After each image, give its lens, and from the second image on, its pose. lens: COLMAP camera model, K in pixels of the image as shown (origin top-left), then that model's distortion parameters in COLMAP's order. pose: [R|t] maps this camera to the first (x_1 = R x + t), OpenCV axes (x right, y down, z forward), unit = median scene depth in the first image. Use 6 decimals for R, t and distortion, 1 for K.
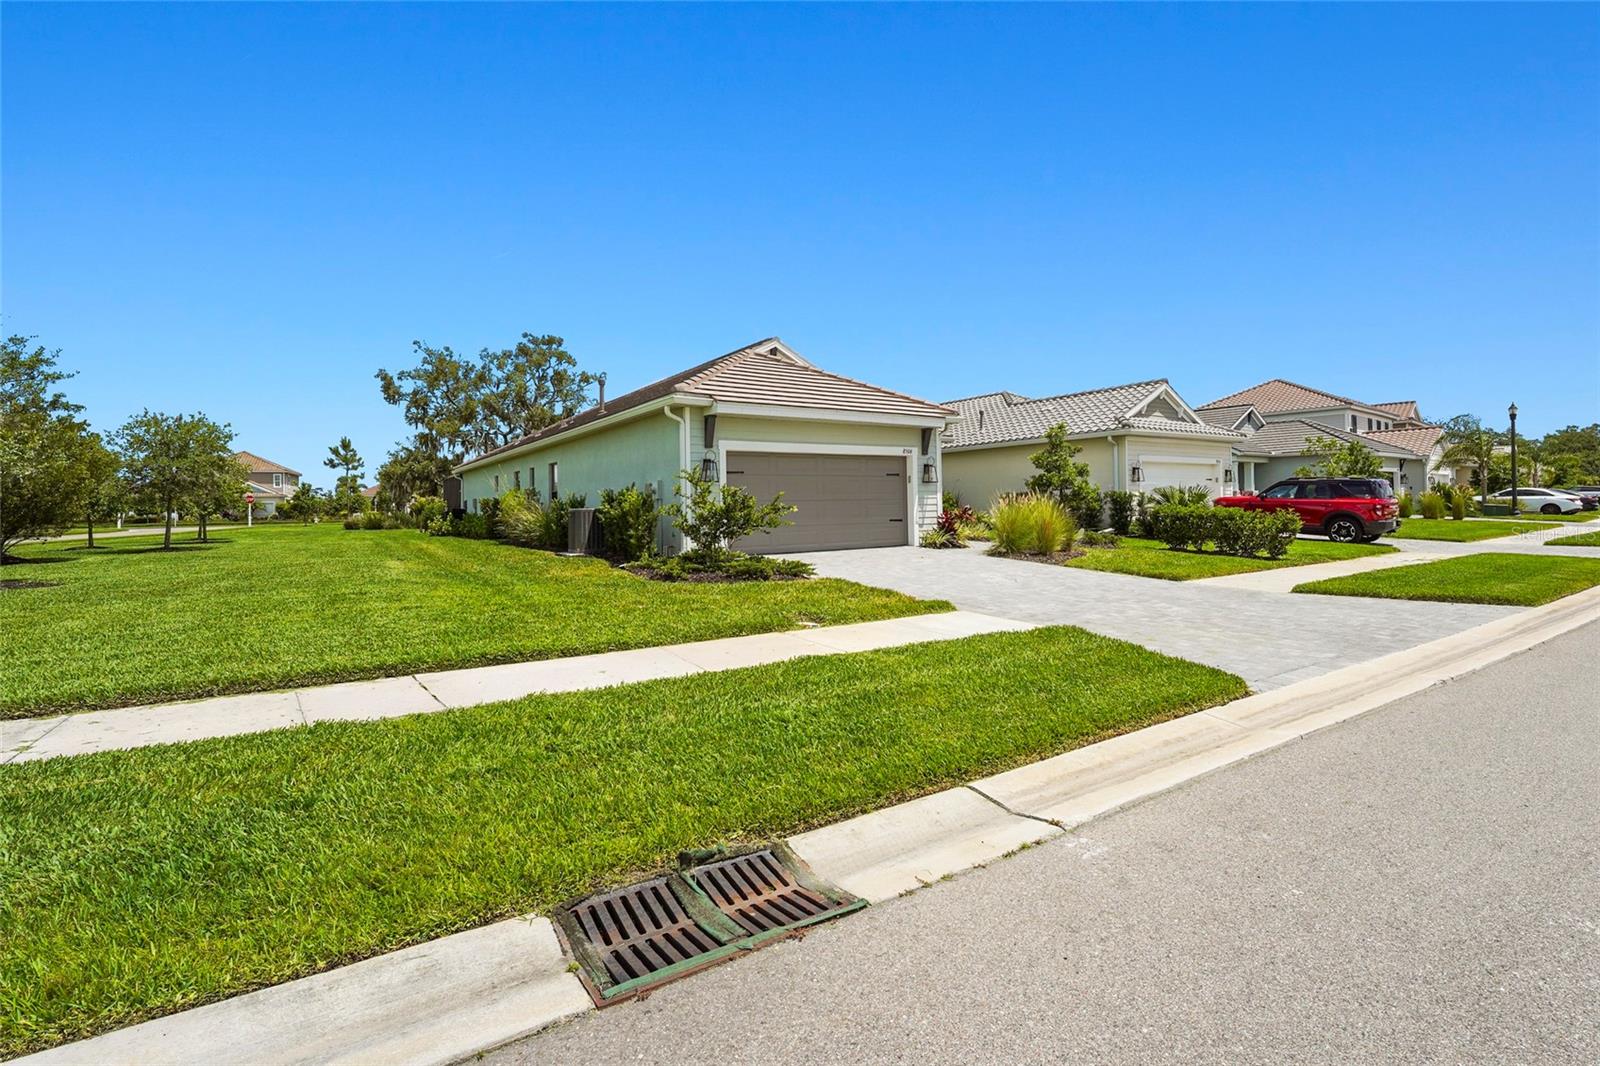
lens RADIAL K [[734.3, 0, 807.2], [0, 734.3, 536.6], [0, 0, 1]] dist [-0.002720, -0.000618]
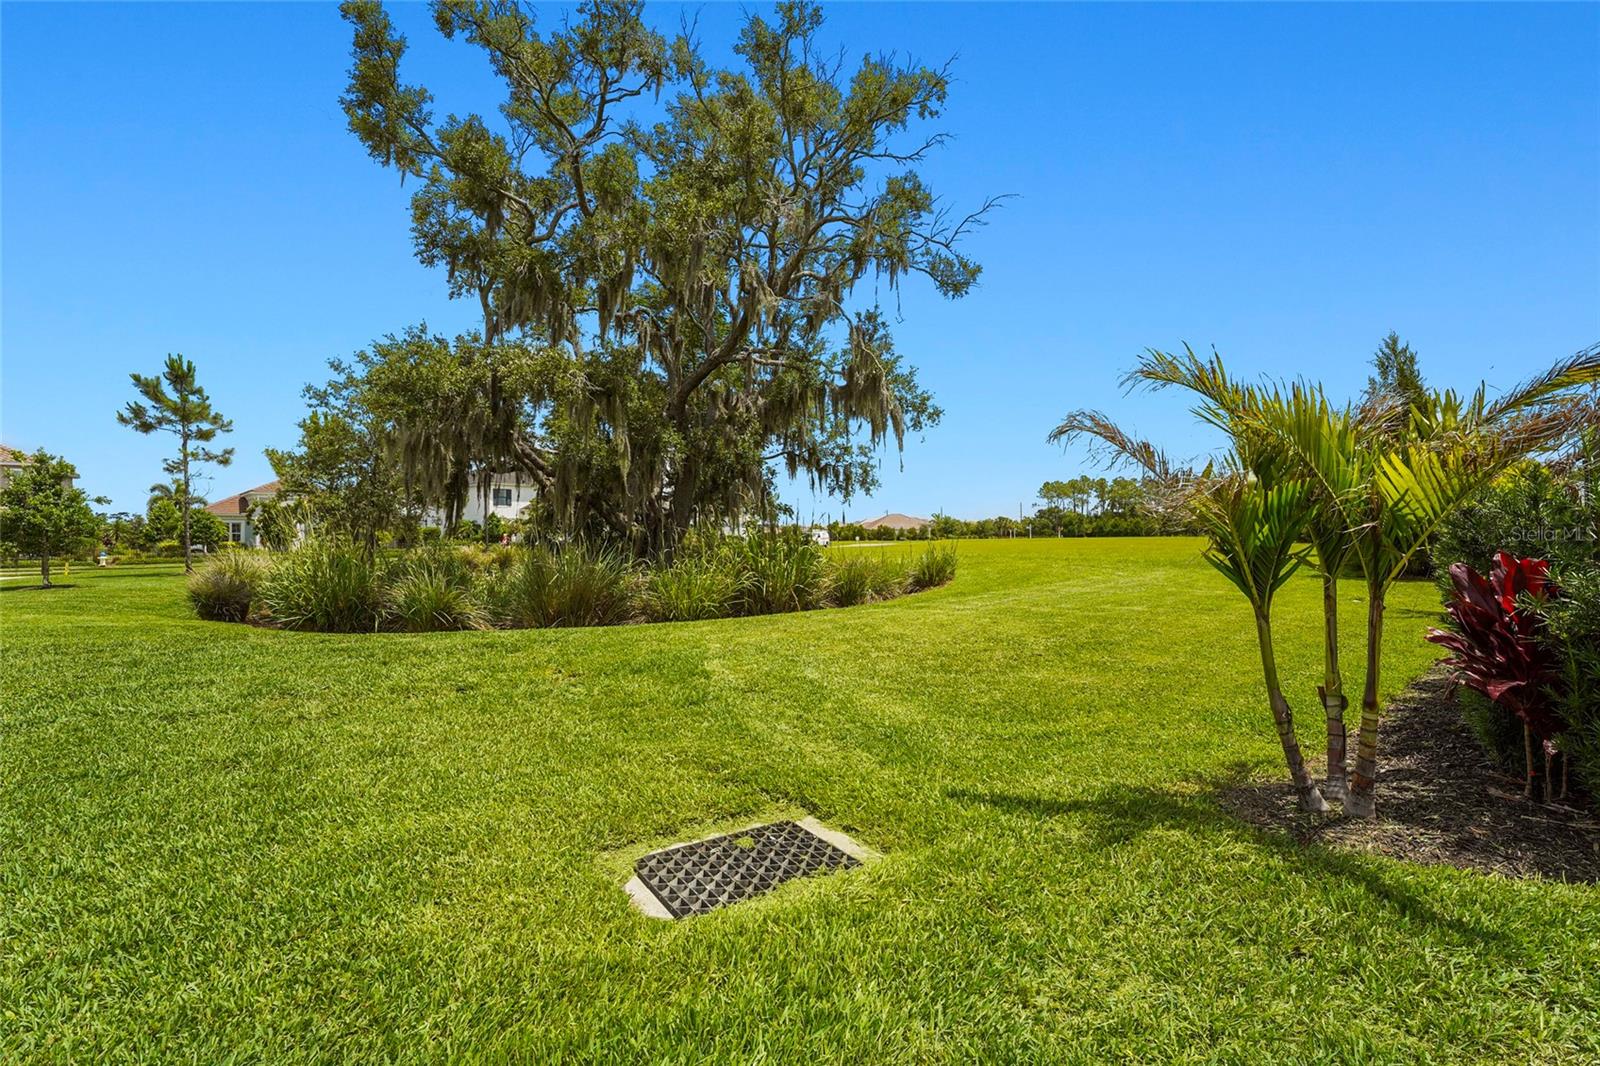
lens RADIAL K [[734.3, 0, 809.7], [0, 734.3, 539.9], [0, 0, 1]] dist [-0.002720, -0.000618]
pose [[0.986545, -0.002732, 0.163466, -0.358537], [0.008851, 0.999287, -0.036715, -0.018037], [-0.163249, 0.037668, 0.985865, 0.556608]]
